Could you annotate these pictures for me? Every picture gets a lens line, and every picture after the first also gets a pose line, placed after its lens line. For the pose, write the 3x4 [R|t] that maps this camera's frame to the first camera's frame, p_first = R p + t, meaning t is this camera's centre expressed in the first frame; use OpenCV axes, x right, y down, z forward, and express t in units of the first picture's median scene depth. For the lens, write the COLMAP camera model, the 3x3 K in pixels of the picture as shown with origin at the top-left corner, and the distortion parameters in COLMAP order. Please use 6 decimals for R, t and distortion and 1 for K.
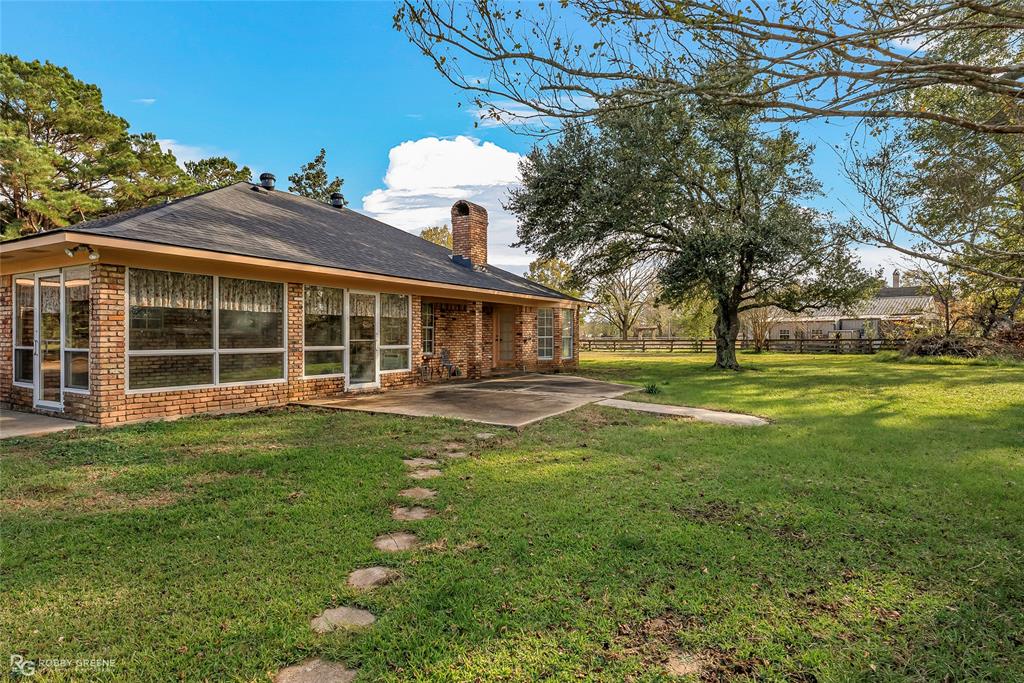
lens RADIAL K [[566.1, 0, 512.6], [0, 566.1, 337.4], [0, 0, 1]] dist [-0.000289, -0.000015]
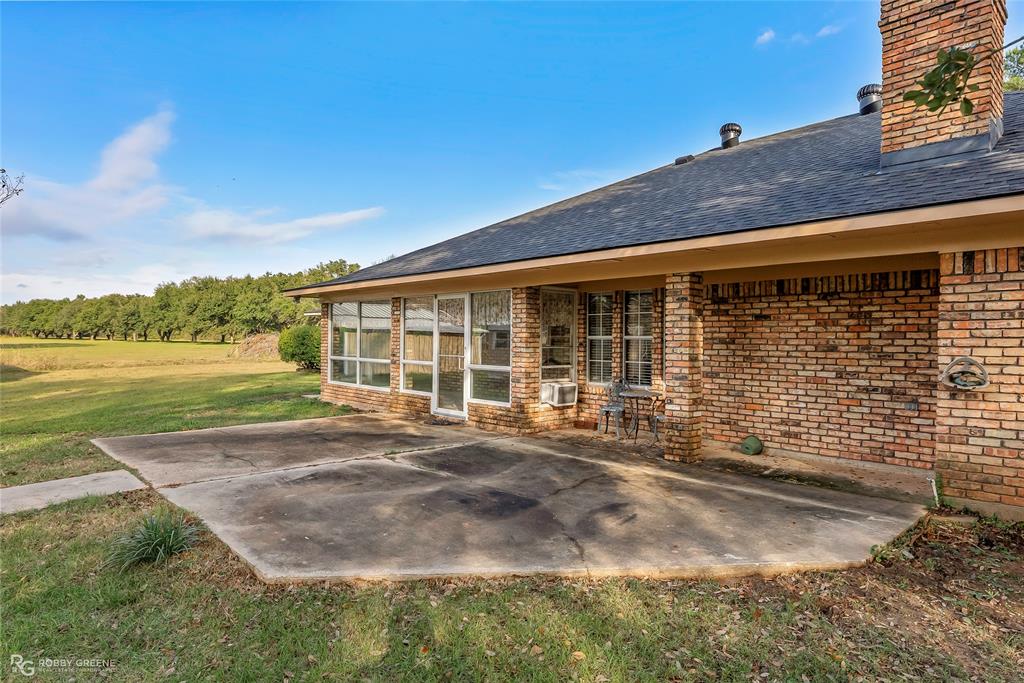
lens RADIAL K [[625.7, 0, 512.0], [0, 625.7, 343.6], [0, 0, 1]] dist [-0.001069, -0.000035]
pose [[-0.300452, 0.010583, -0.953738, 0.491894], [-0.006995, 0.999887, 0.013299, -0.021494], [0.953771, 0.010667, -0.300344, 1.202680]]
